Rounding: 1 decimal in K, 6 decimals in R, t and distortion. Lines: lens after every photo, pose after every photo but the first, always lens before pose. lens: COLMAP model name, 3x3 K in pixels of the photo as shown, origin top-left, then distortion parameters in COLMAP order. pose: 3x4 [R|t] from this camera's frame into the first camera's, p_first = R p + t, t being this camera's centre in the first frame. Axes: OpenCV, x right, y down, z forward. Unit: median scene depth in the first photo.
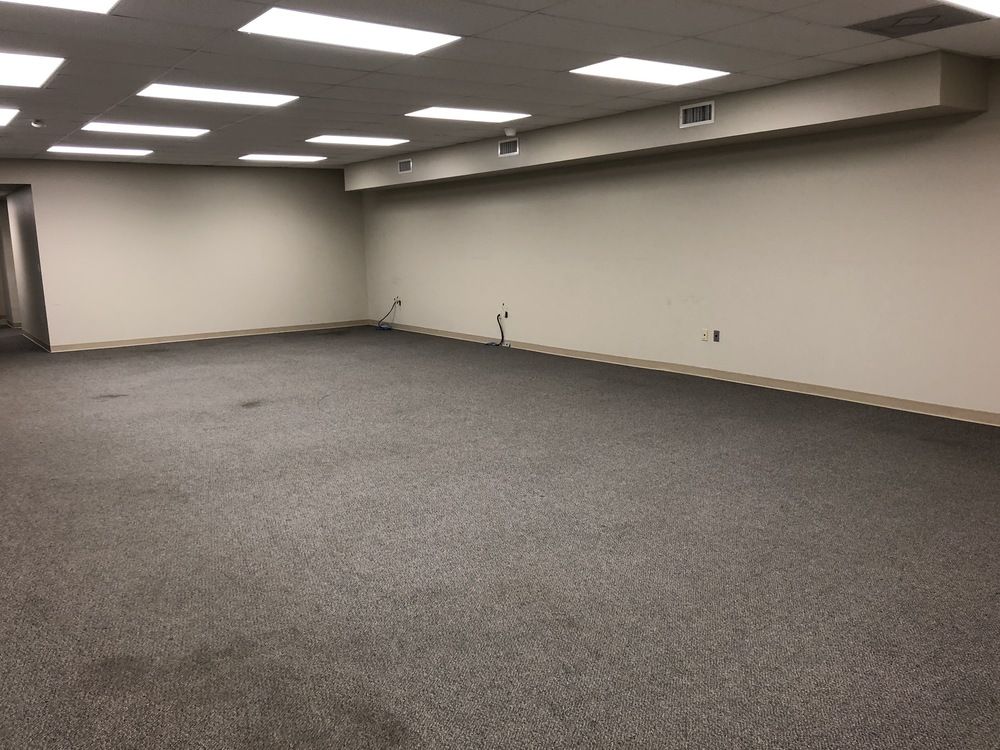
lens RADIAL K [[824.7, 0, 500.0], [0, 824.7, 375.0], [0, 0, 1]] dist [0.011600, 0.014787]
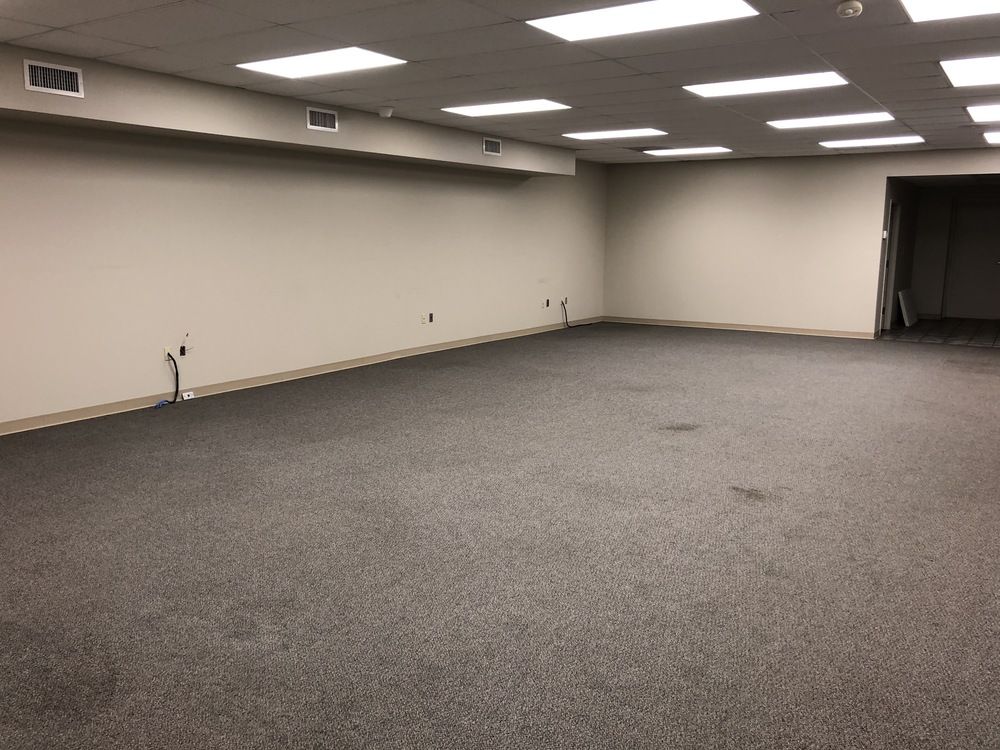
lens RADIAL K [[824.7, 0, 500.0], [0, 824.7, 375.0], [0, 0, 1]] dist [0.011600, 0.014787]
pose [[-0.355766, -0.131287, 0.925308, -0.898062], [0.162381, 0.966341, 0.199542, -0.187404], [-0.920360, 0.221242, -0.322473, 1.273382]]
